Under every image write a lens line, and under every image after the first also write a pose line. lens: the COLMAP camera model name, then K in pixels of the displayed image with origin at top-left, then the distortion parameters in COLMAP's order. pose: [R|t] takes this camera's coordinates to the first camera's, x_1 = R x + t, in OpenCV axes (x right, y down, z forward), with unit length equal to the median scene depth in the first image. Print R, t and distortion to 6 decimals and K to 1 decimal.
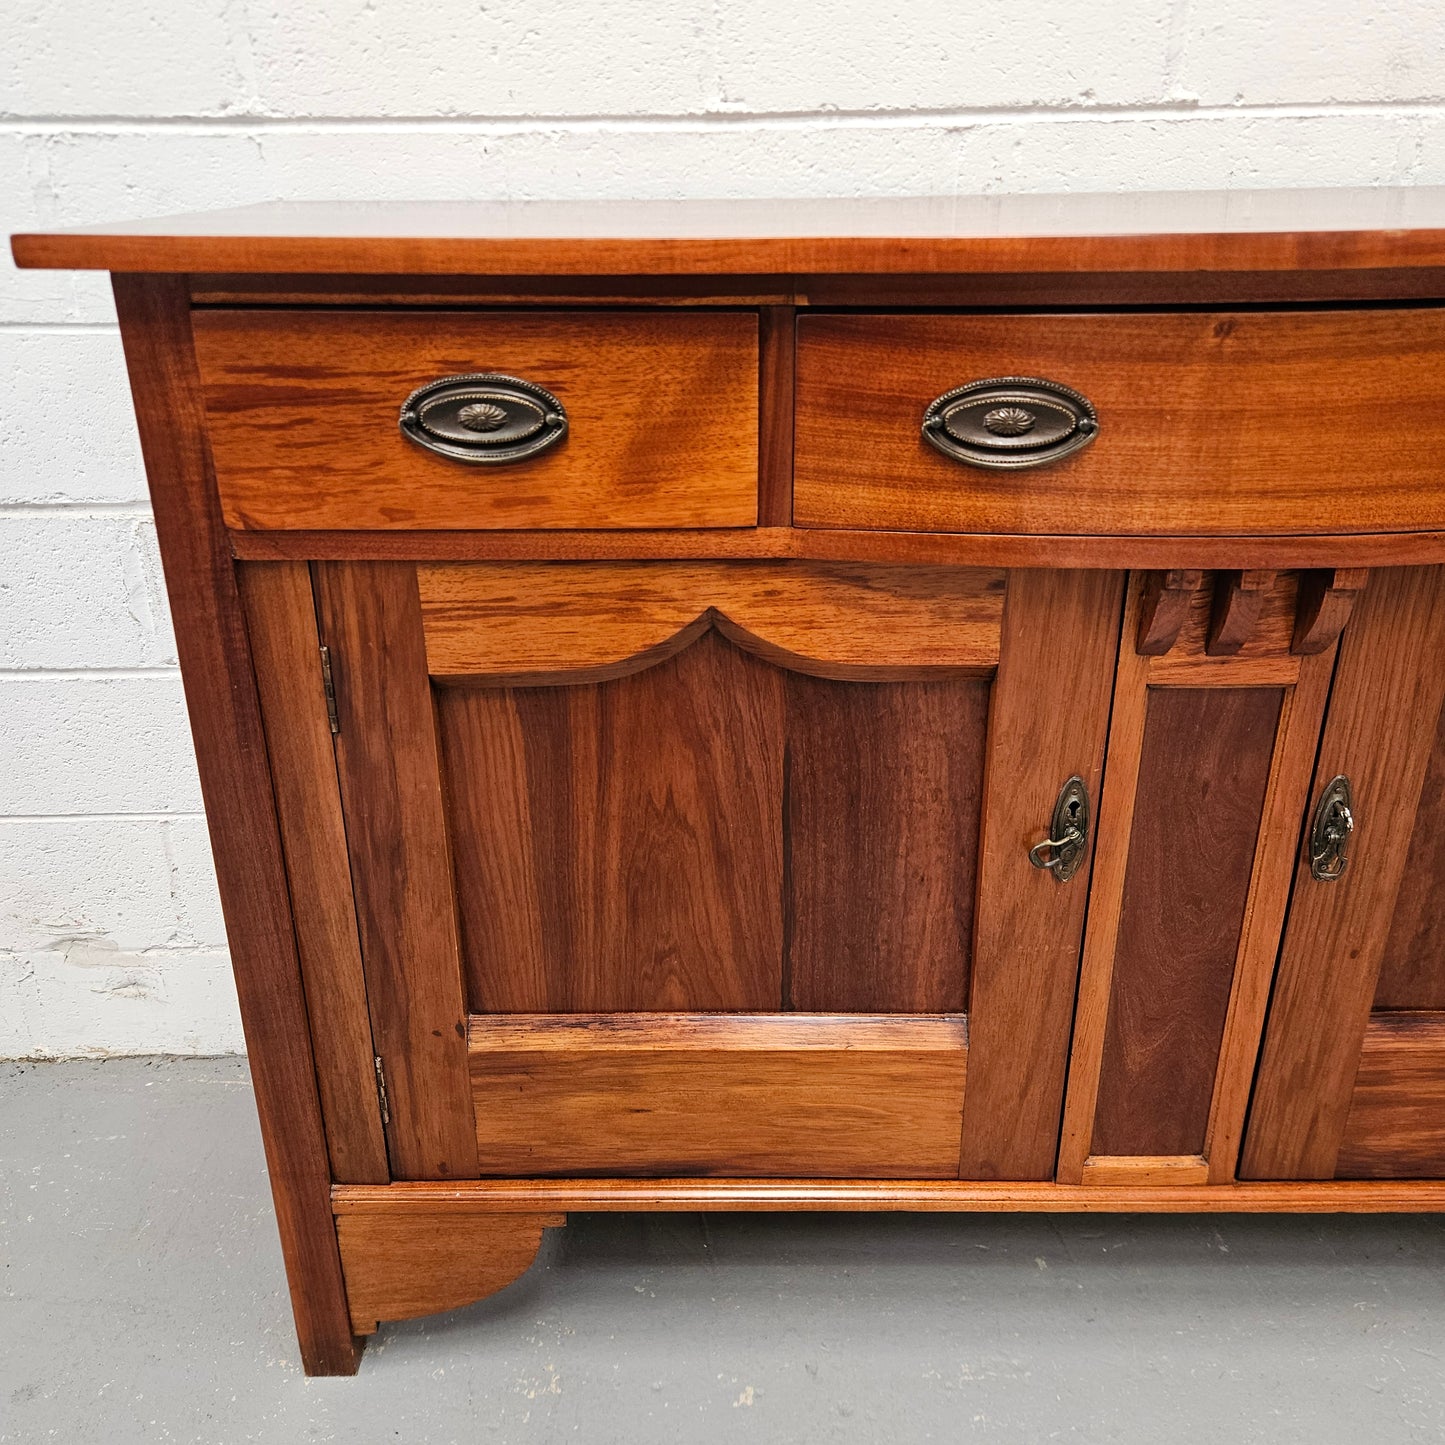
lens RADIAL K [[1295.9, 0, 707.4], [0, 1295.9, 707.6], [0, 0, 1]] dist [0.077295, -0.077358]
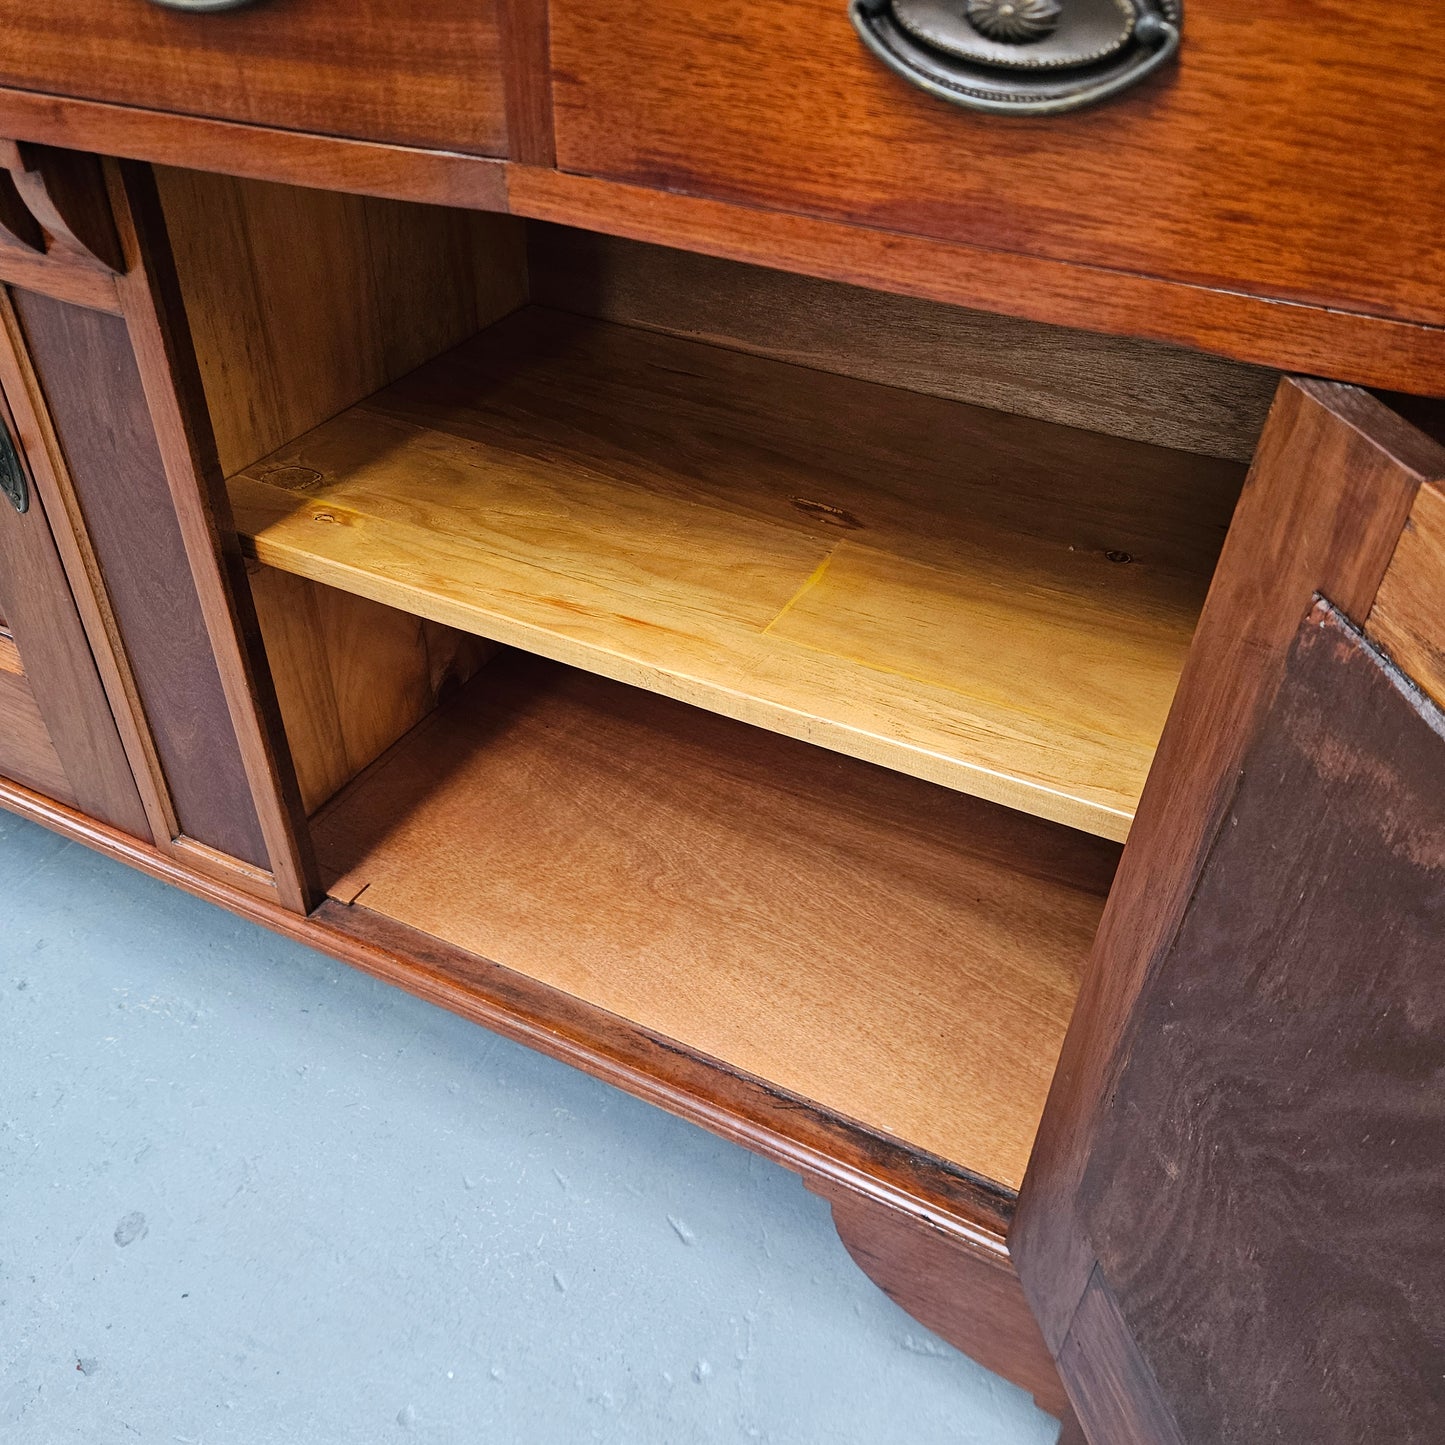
lens RADIAL K [[1295.9, 0, 735.1], [0, 1295.9, 728.0], [0, 0, 1]] dist [0.077295, -0.077358]
pose [[0.892869, 0.313915, -0.322864, 1.051481], [-0.221811, 0.930547, 0.291345, -0.092724], [0.391898, -0.188518, 0.900487, 0.395545]]
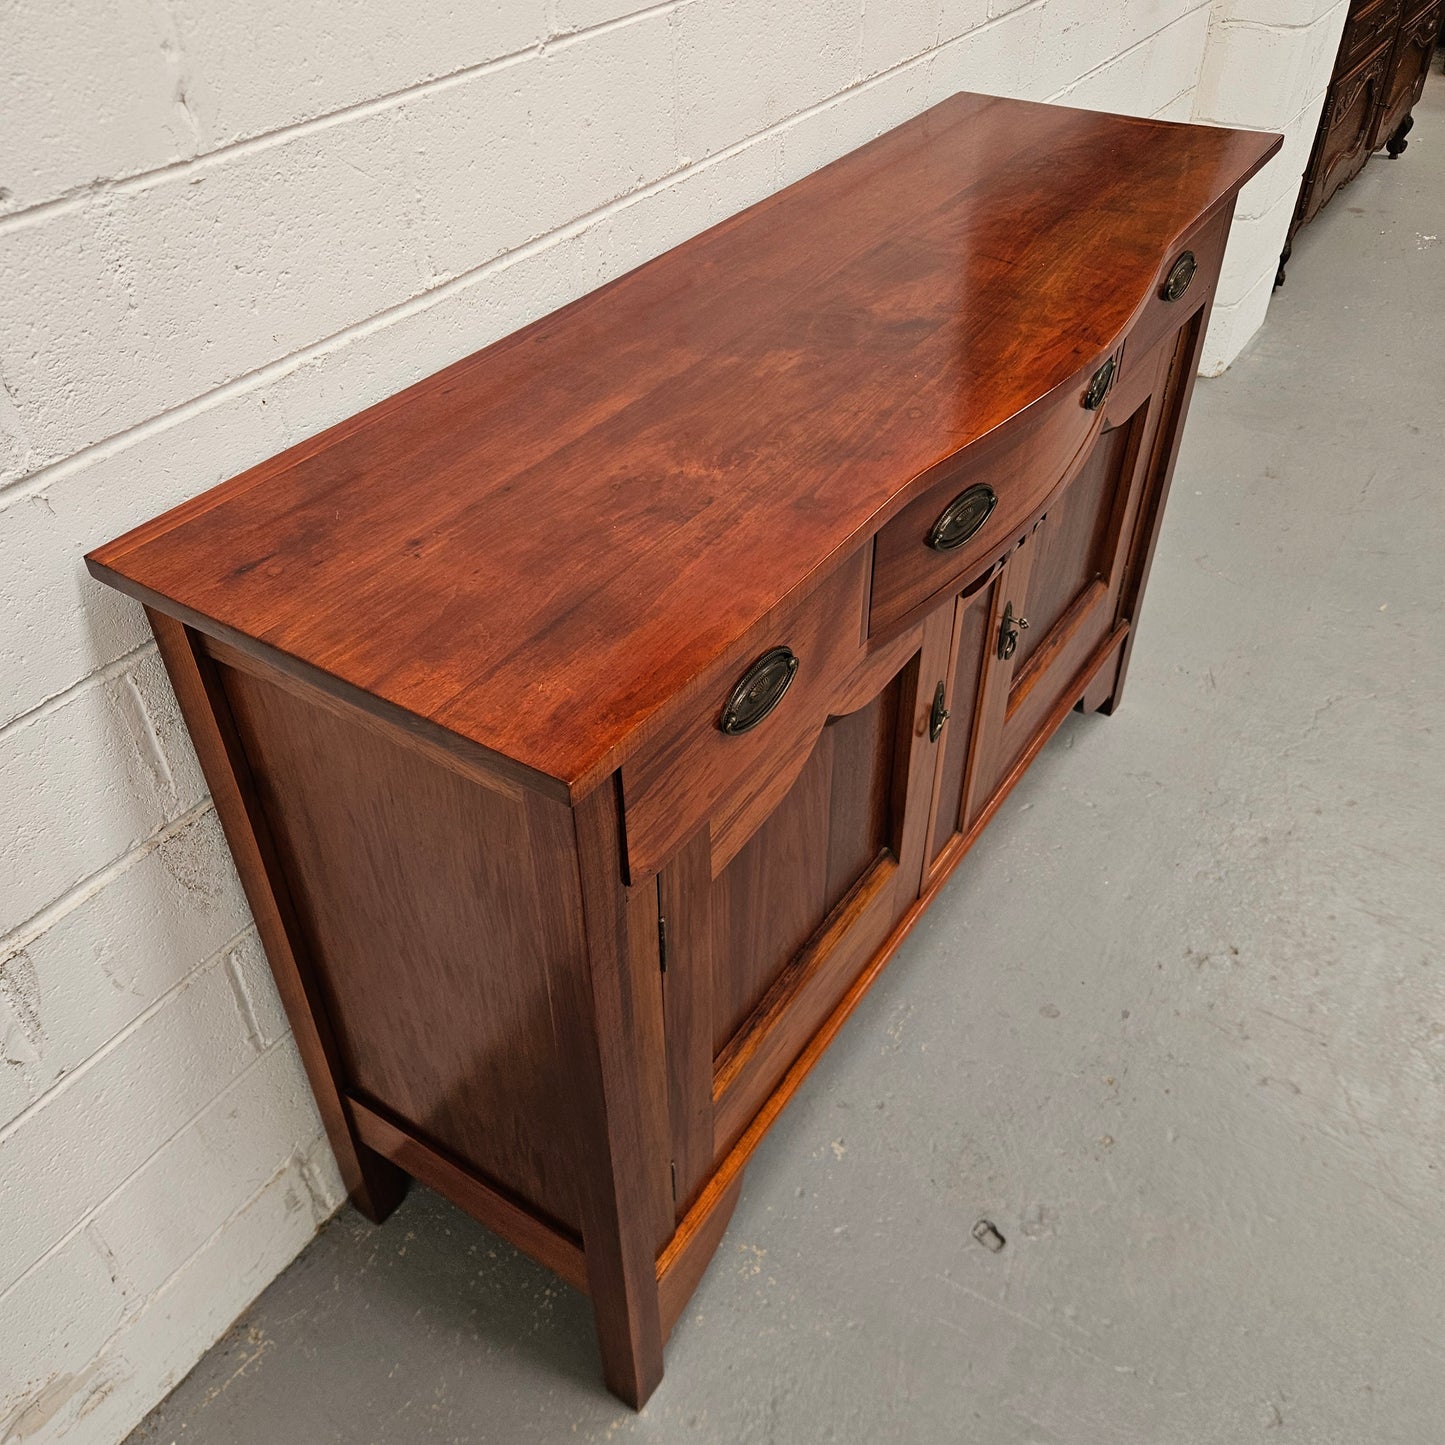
lens RADIAL K [[1295.9, 0, 715.3], [0, 1295.9, 698.6], [0, 0, 1]] dist [0.077295, -0.077358]
pose [[0.552485, -0.520090, 0.651358, -0.890582], [0.338869, 0.854107, 0.394548, -0.635389], [-0.761530, 0.002743, 0.648124, 0.199470]]
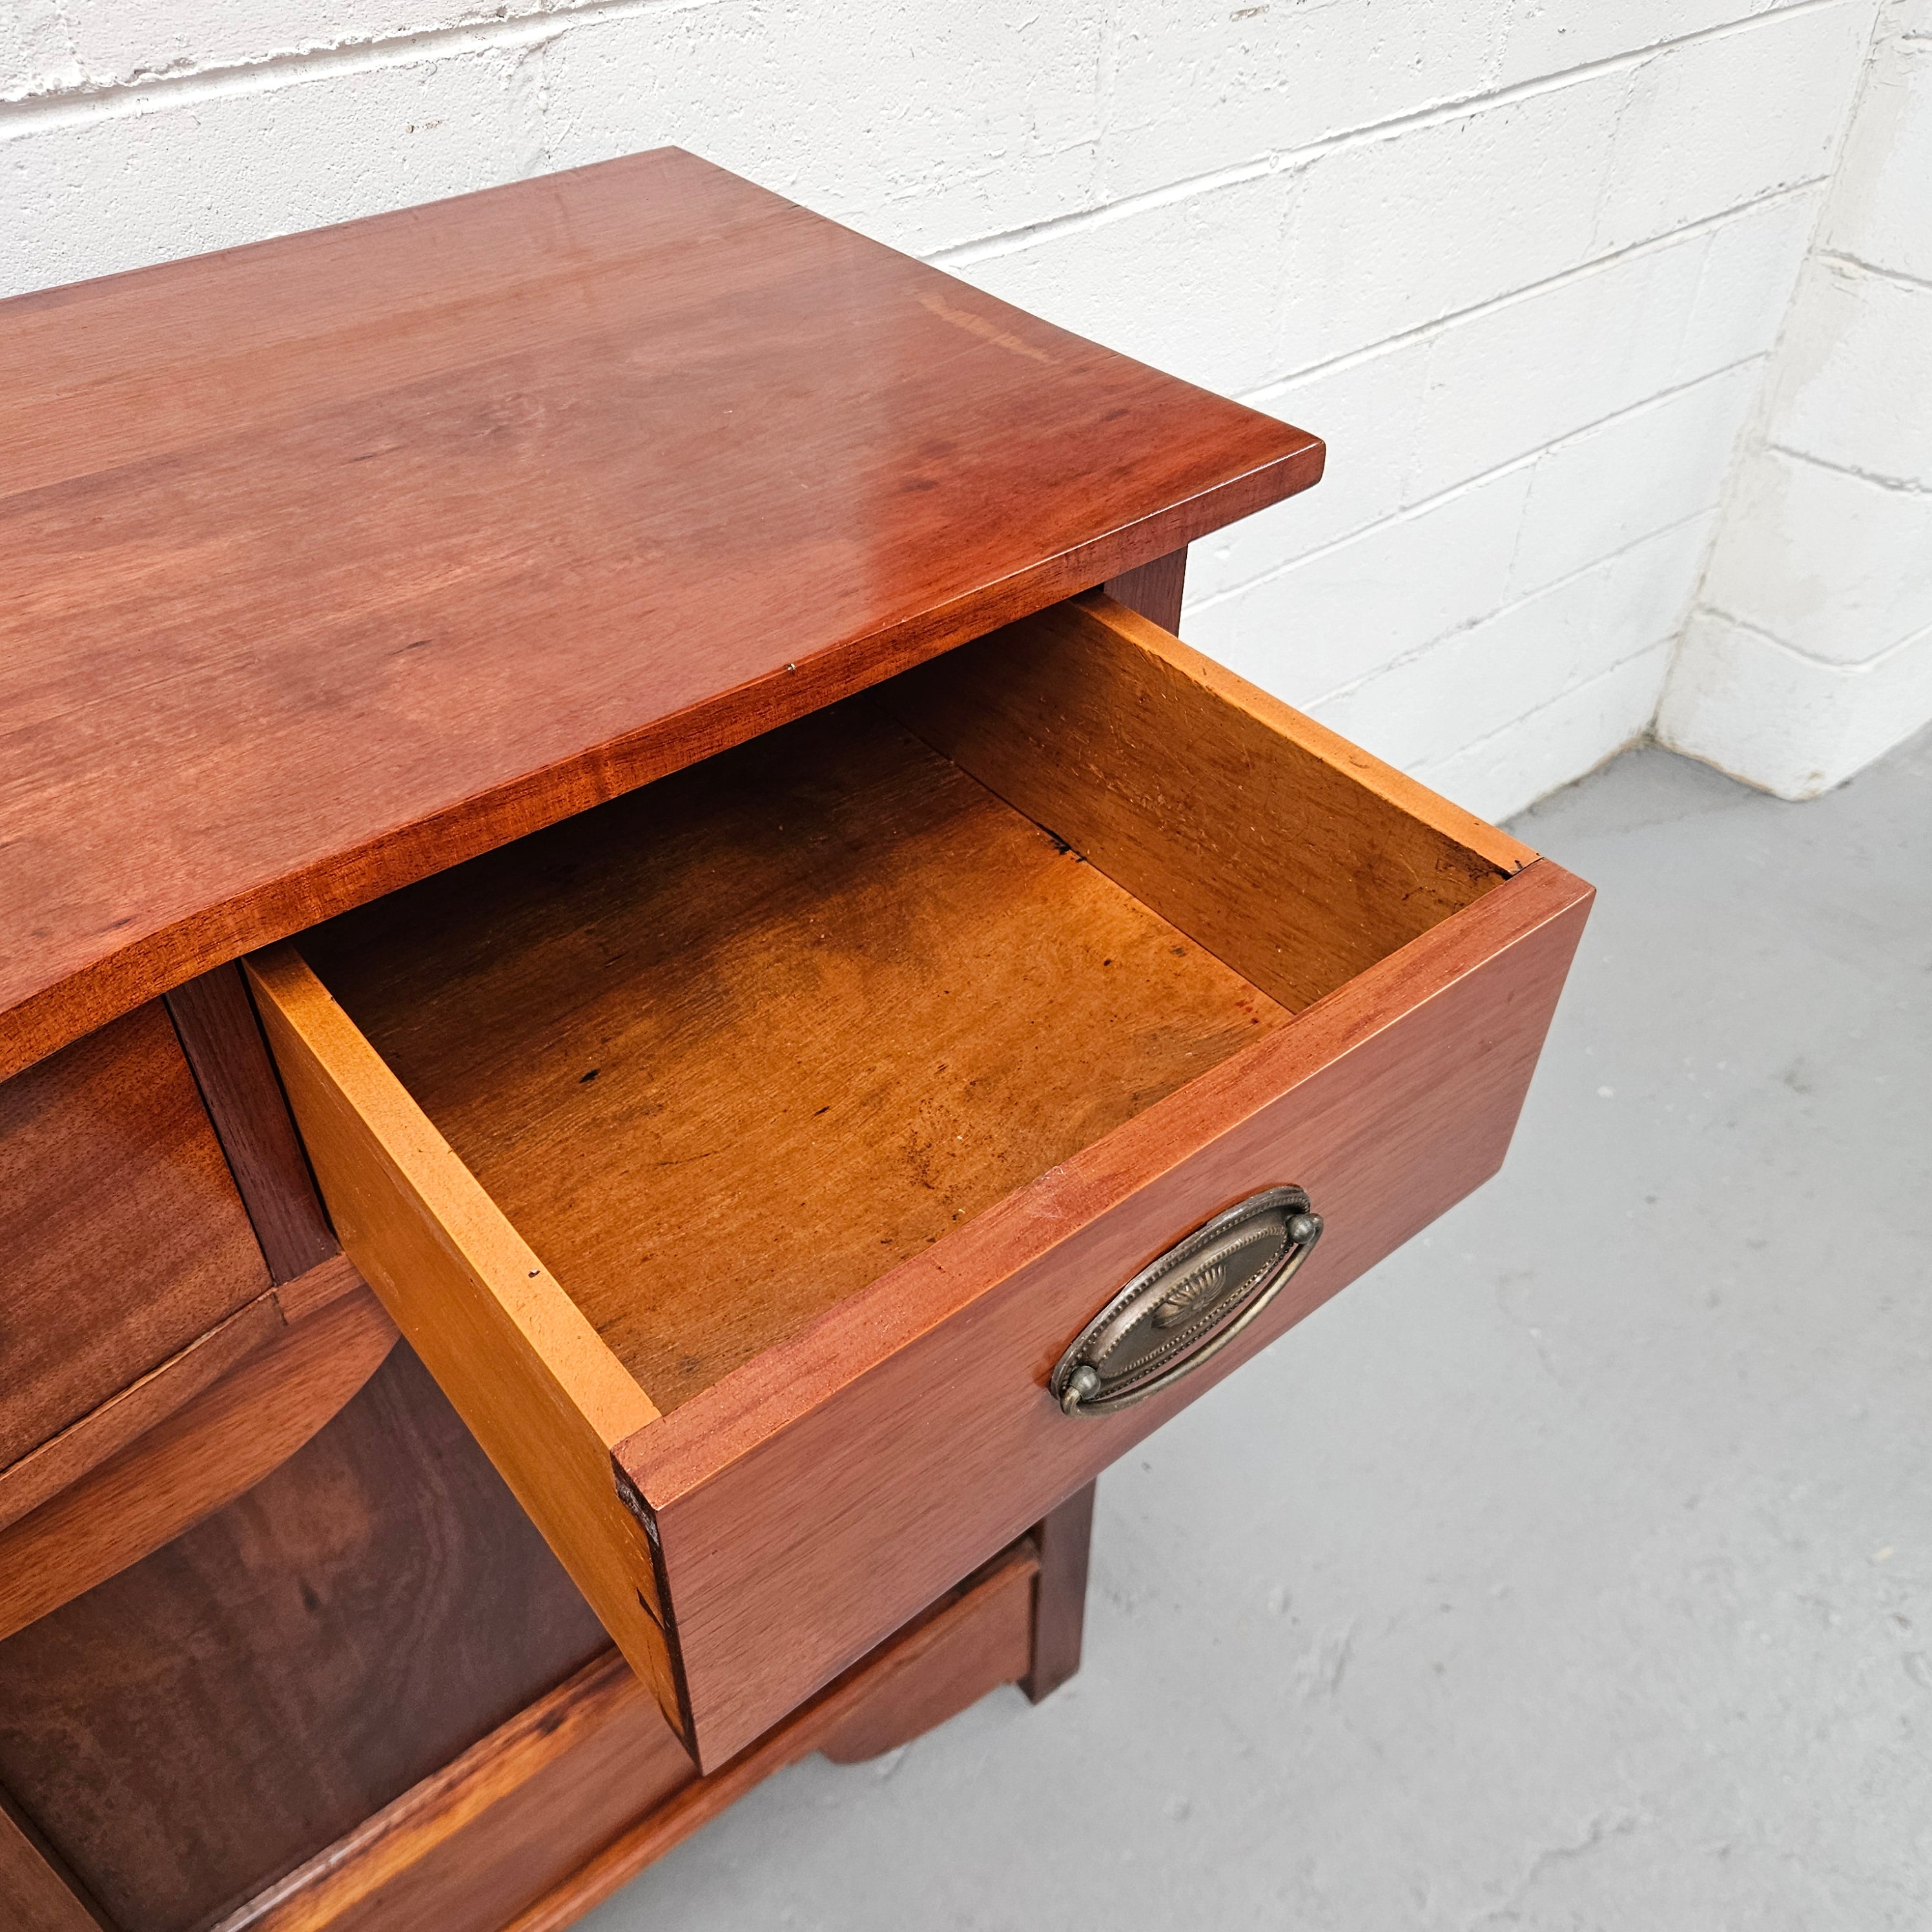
lens RADIAL K [[1760.3, 0, 956.7], [0, 1760.3, 959.8], [0, 0, 1]] dist [0.022767, 0.000000]
pose [[0.777337, -0.404166, 0.482076, 0.637371], [0.240610, 0.899061, 0.365782, -0.416506], [-0.581252, -0.168343, 0.796119, 0.270790]]
